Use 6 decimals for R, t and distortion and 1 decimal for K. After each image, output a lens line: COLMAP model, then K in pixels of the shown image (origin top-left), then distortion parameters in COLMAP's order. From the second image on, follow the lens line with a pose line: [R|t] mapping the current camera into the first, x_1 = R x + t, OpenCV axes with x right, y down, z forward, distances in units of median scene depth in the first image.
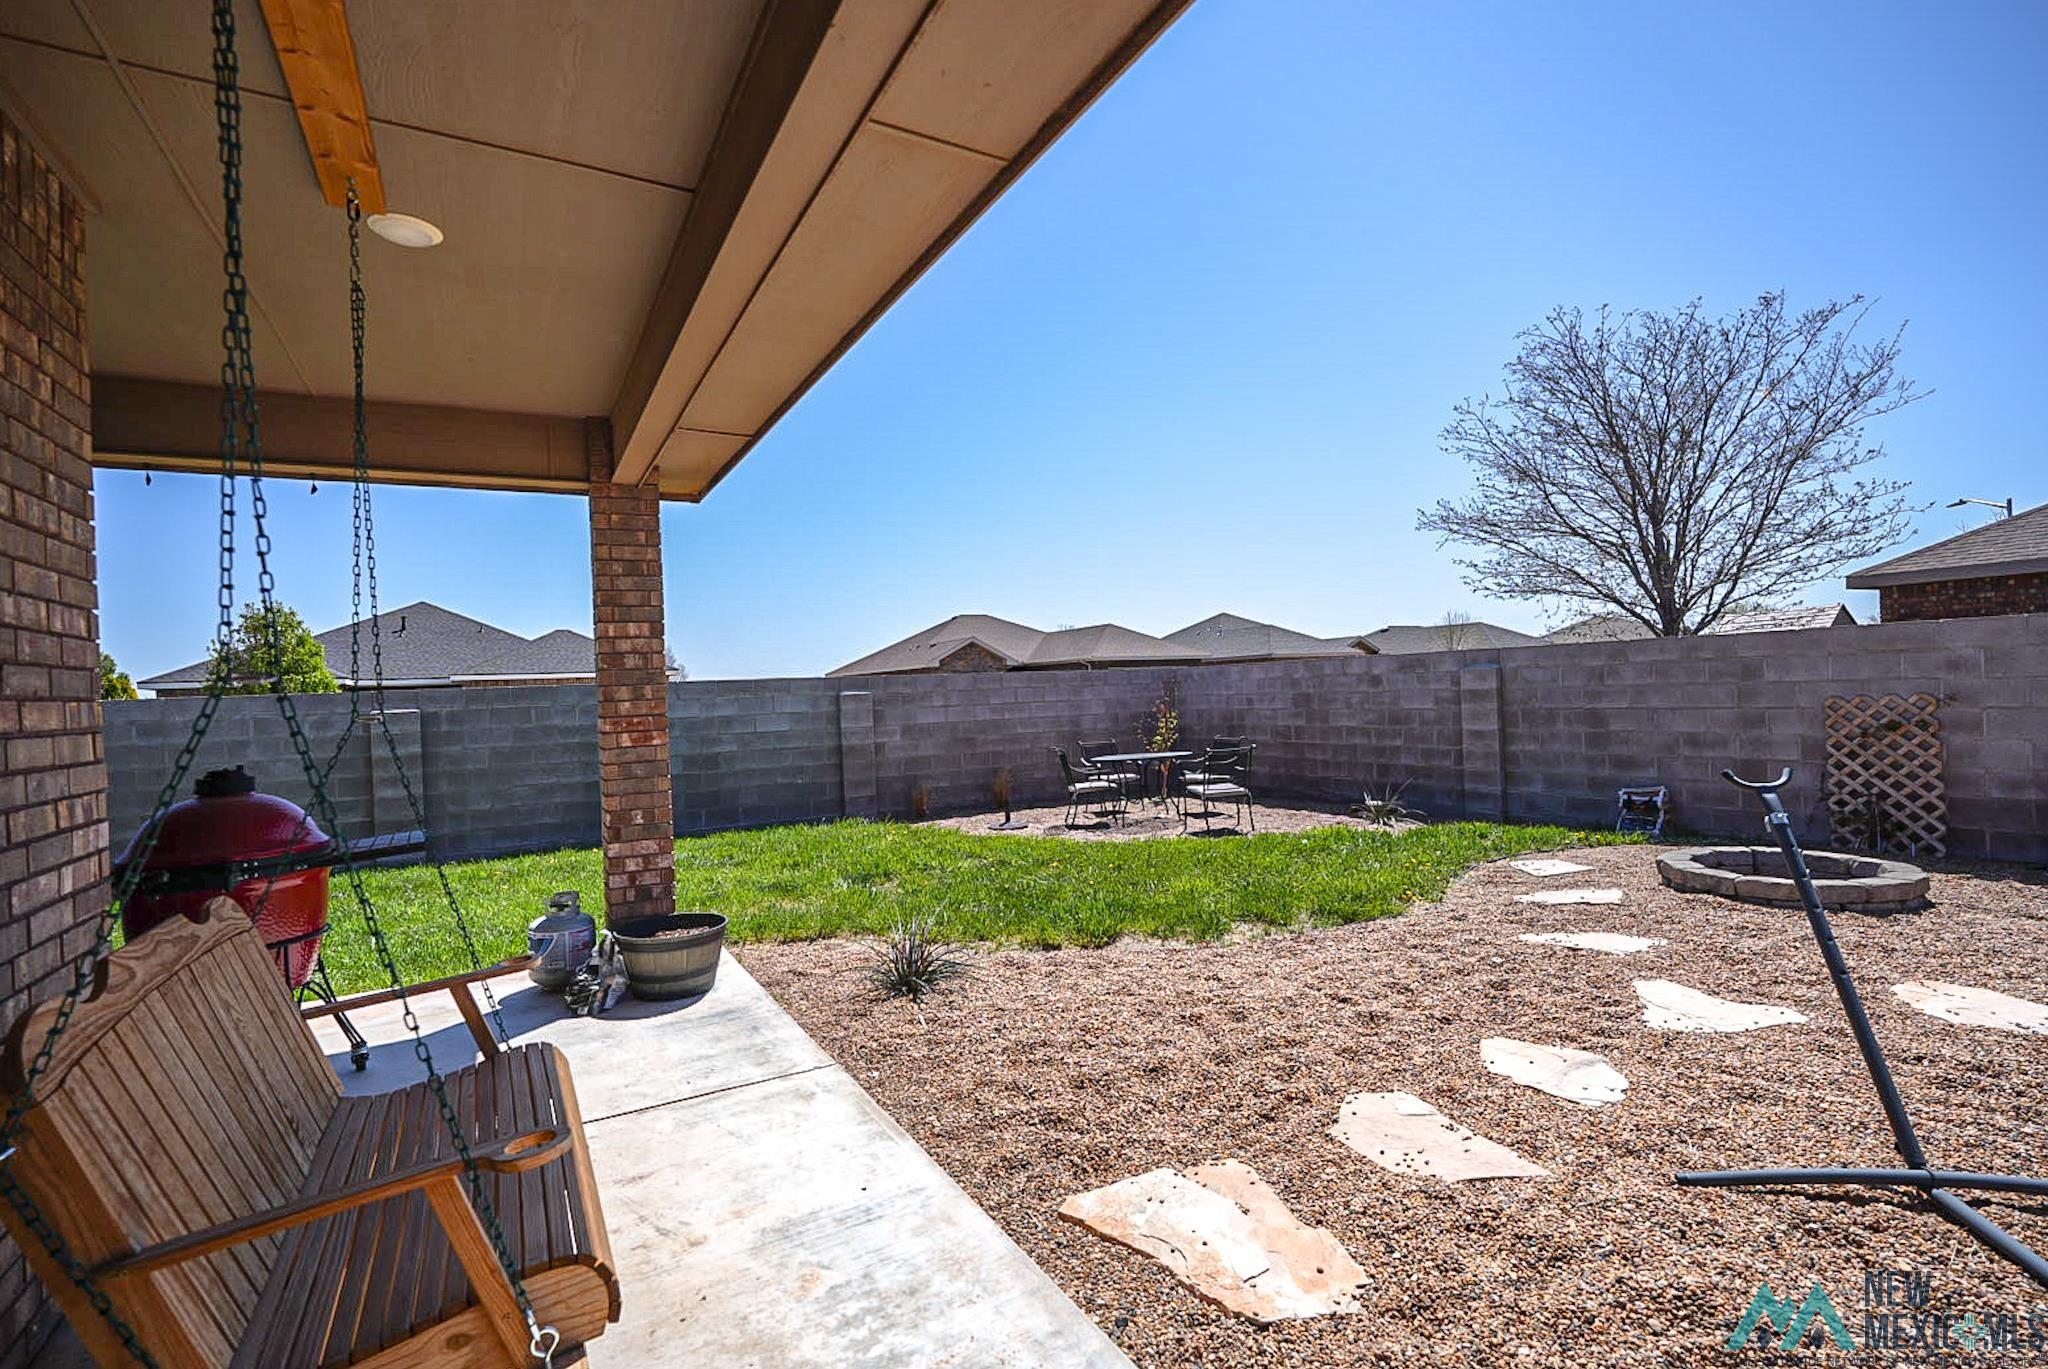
lens RADIAL K [[955.0, 0, 1022.6], [0, 955.0, 683.8], [0, 0, 1]] dist [-0.010979, 0.004314]
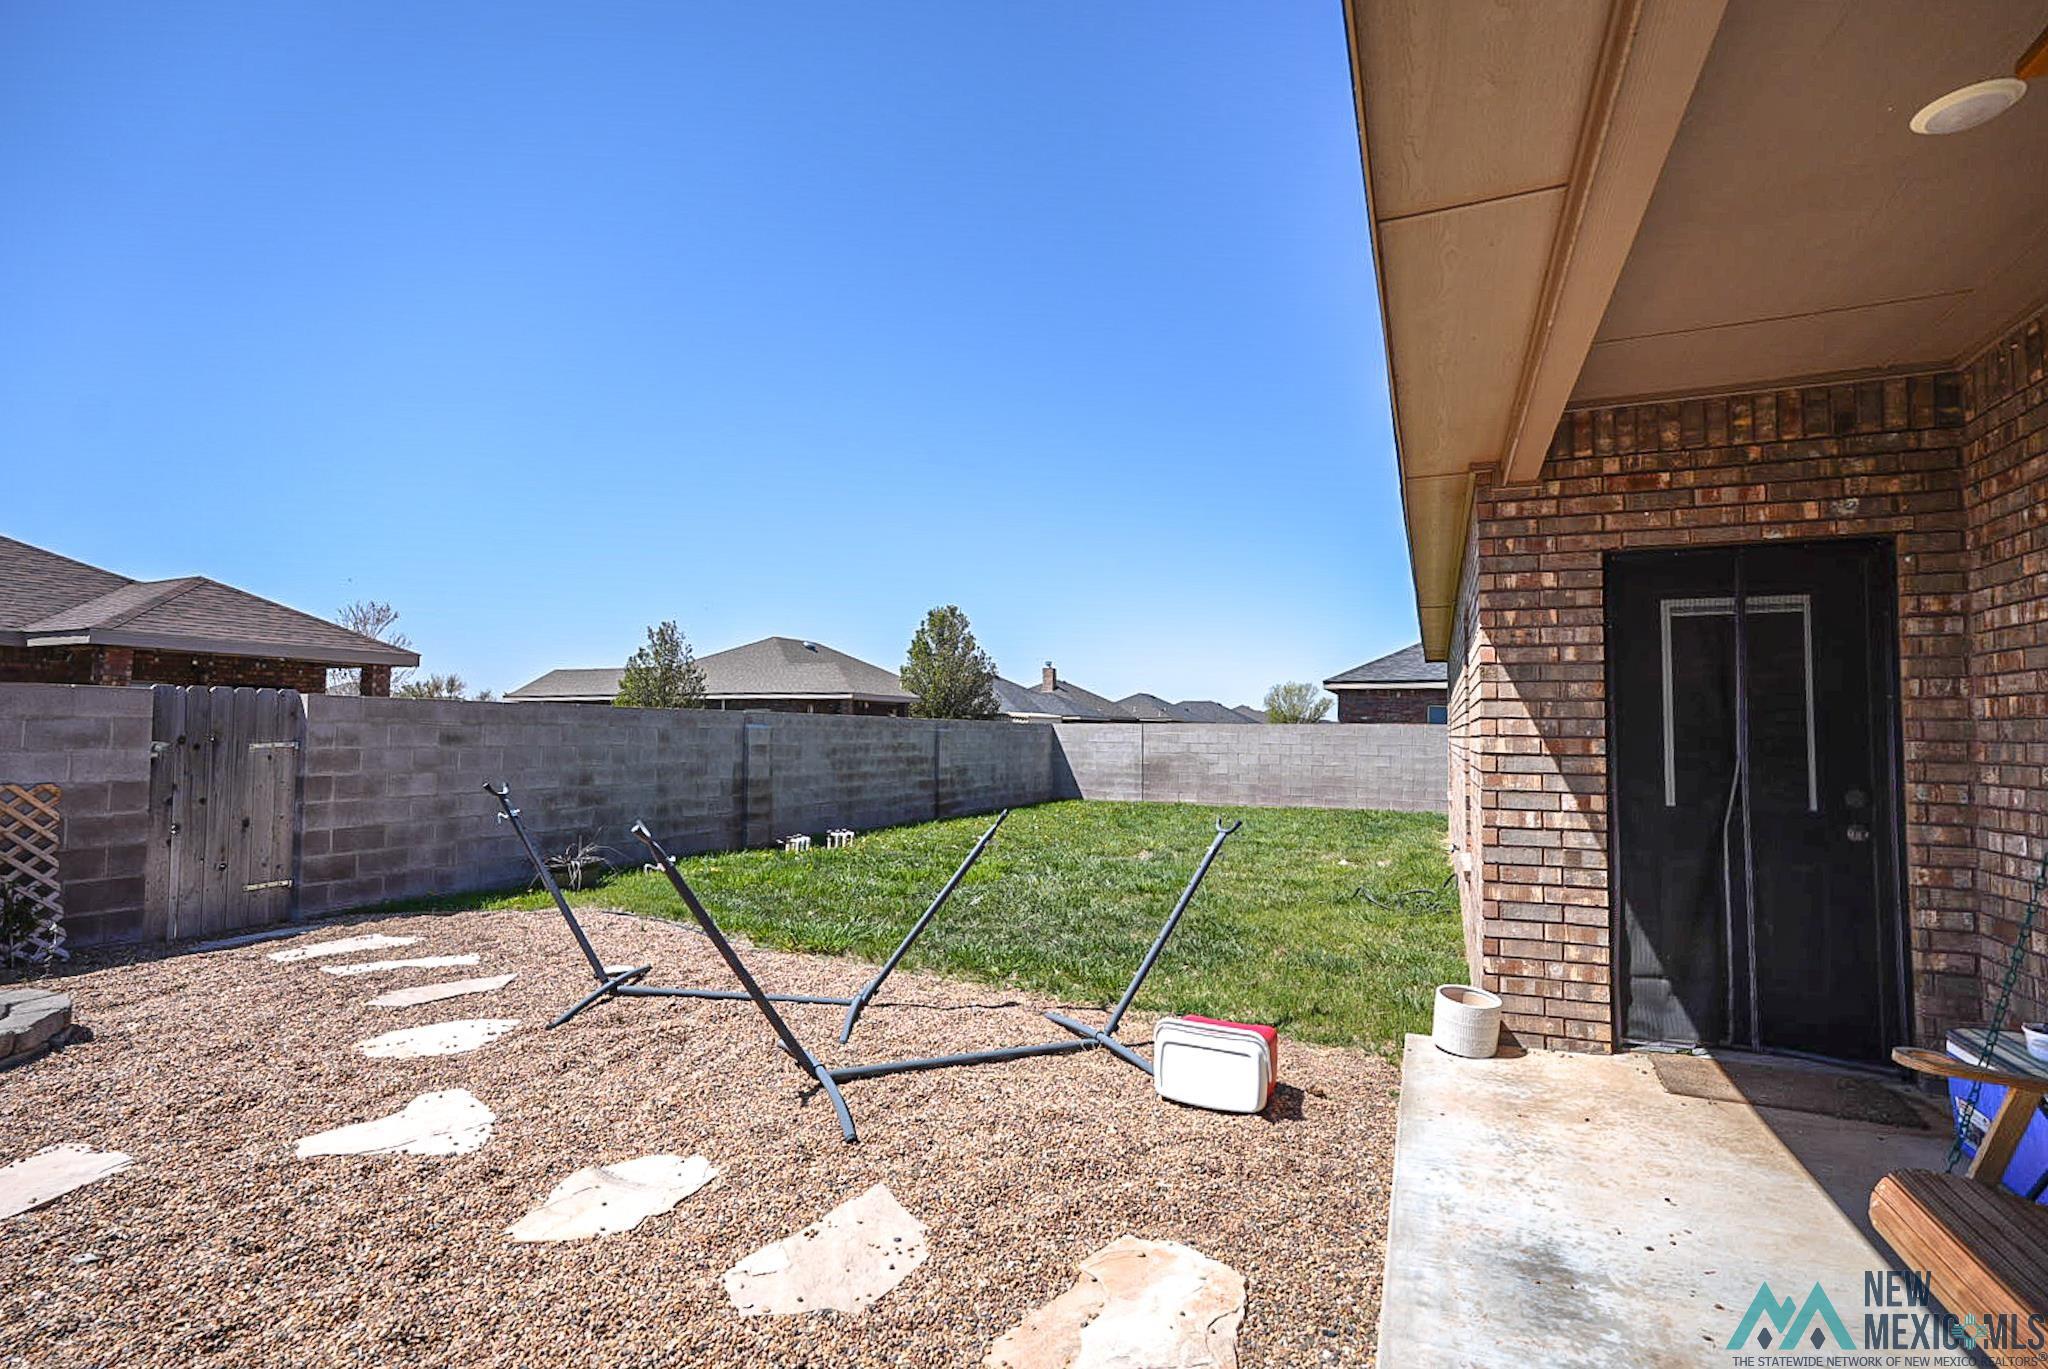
lens RADIAL K [[955.0, 0, 1020.8], [0, 955.0, 683.8], [0, 0, 1]] dist [-0.010979, 0.004314]
pose [[-0.587174, 0.068434, 0.806563, -0.355100], [0.014881, 0.997164, -0.073773, 0.012256], [-0.809324, -0.031315, -0.586527, 1.137149]]
